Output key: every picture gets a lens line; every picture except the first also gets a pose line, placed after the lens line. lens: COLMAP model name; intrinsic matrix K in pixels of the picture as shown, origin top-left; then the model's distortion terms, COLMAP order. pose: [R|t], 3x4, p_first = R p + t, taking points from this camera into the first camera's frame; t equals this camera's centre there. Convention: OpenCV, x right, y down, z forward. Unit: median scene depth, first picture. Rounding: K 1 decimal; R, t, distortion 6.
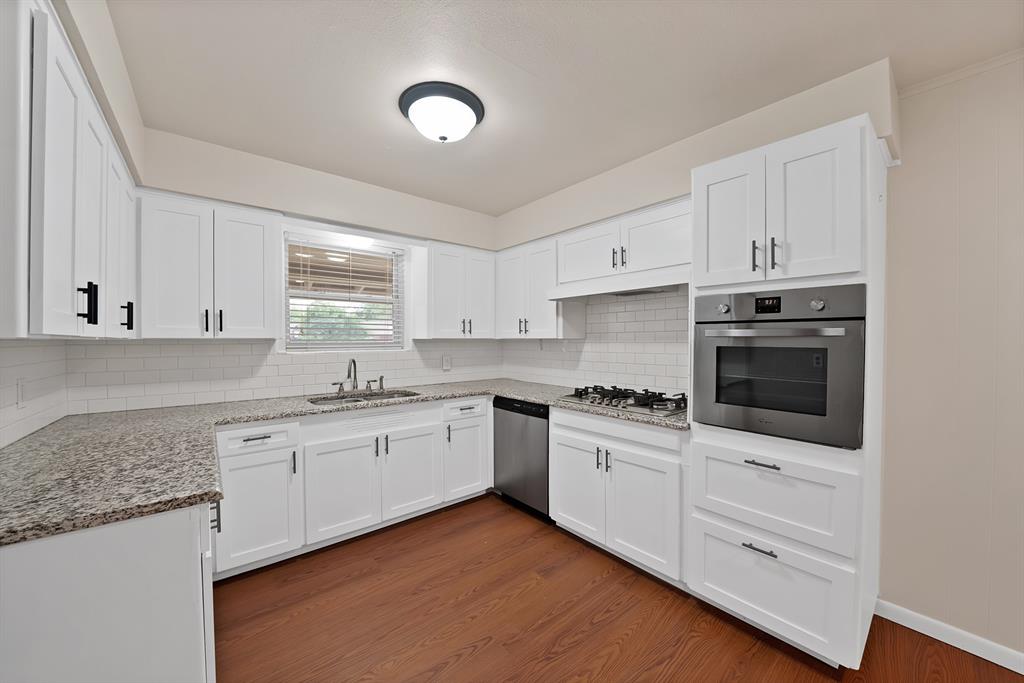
lens RADIAL K [[370.3, 0, 520.1], [0, 370.3, 342.3], [0, 0, 1]] dist [-0.020591, -0.000025]
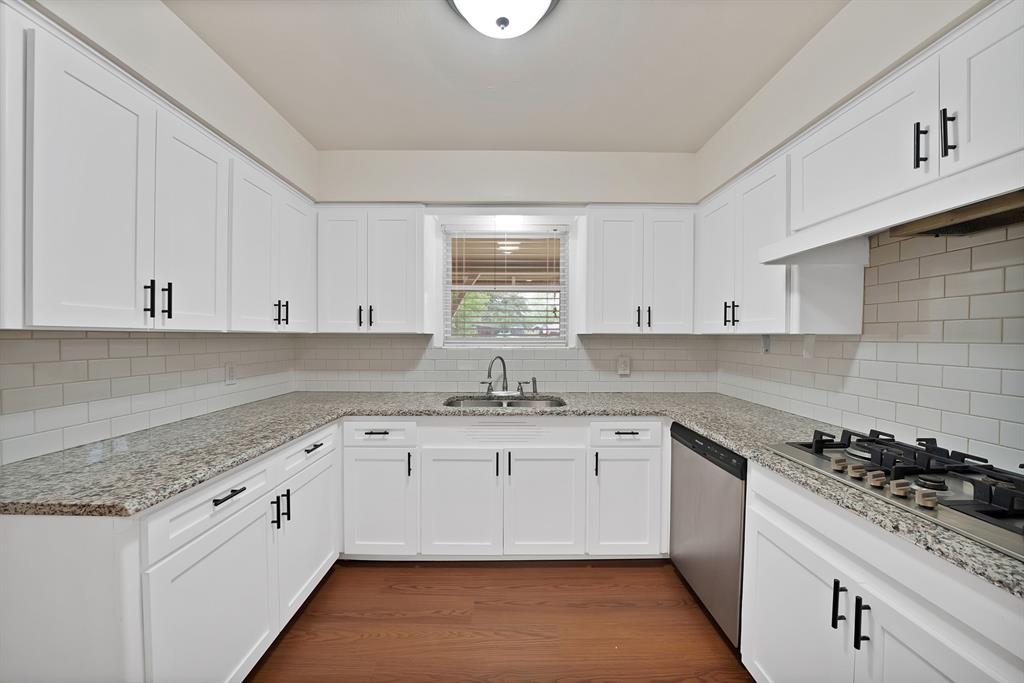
lens RADIAL K [[377.9, 0, 506.8], [0, 377.9, 342.9], [0, 0, 1]] dist [-0.020242, 0.000120]
pose [[0.761738, 0.017055, -0.647661, 0.162400], [-0.009582, 0.999841, 0.015060, -0.000698], [0.647814, -0.005266, 0.761780, 0.353110]]
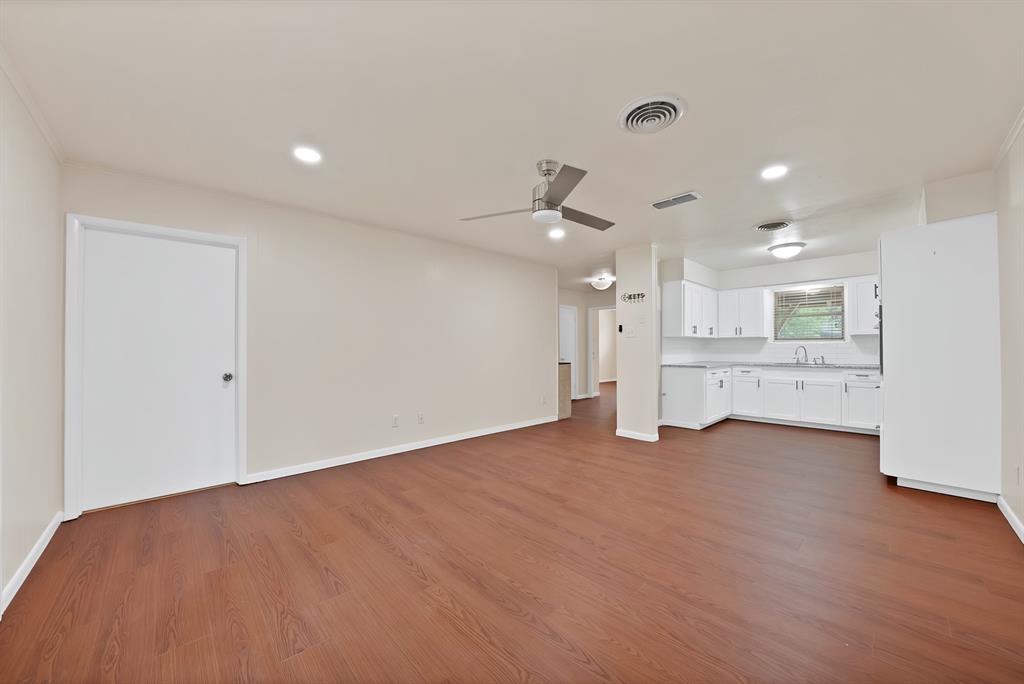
lens RADIAL K [[370.3, 0, 520.1], [0, 370.3, 342.8], [0, 0, 1]] dist [-0.020591, -0.000025]
pose [[0.072521, -0.009484, -0.997322, 1.577876], [-0.001117, 0.999953, -0.009591, 0.052044], [0.997366, 0.001810, 0.072507, -0.755925]]
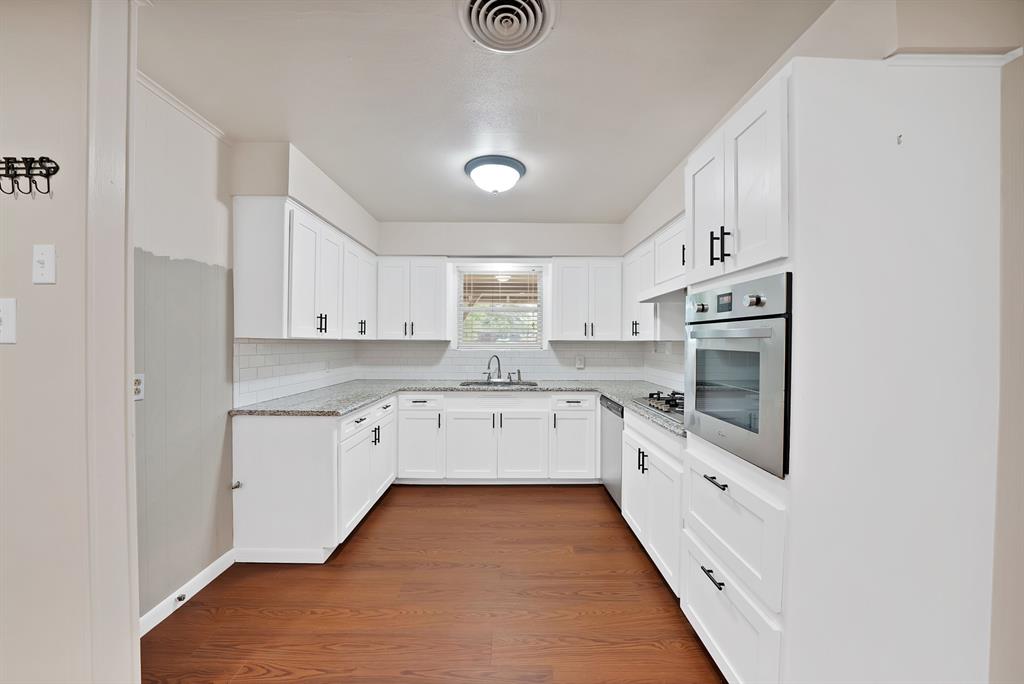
lens RADIAL K [[374.5, 0, 508.0], [0, 374.5, 343.1], [0, 0, 1]] dist [-0.019215, -0.000042]
pose [[0.765390, 0.007845, -0.643519, 0.500025], [-0.010331, 0.999947, -0.000097, 0.000716], [0.643484, 0.006722, 0.765430, -0.010175]]
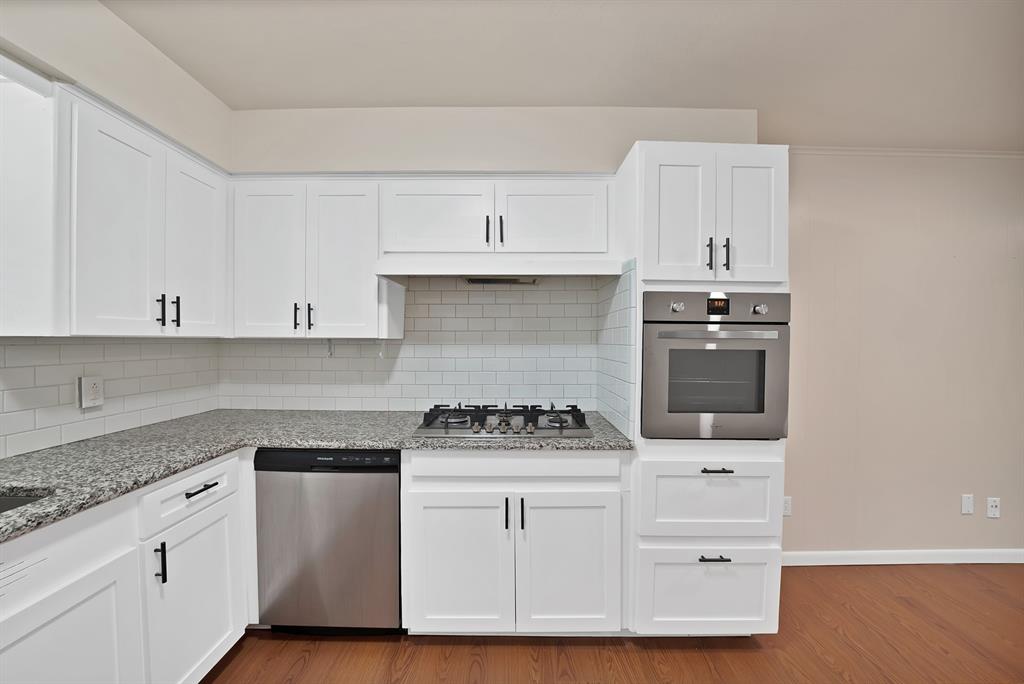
lens RADIAL K [[373.0, 0, 506.4], [0, 373.0, 347.1], [0, 0, 1]] dist [-0.018991, 0.000265]
pose [[0.660537, -0.007938, 0.750752, -0.266248], [0.000086, 0.999945, 0.010497, -0.002663], [-0.750794, -0.006869, 0.660501, 0.473036]]
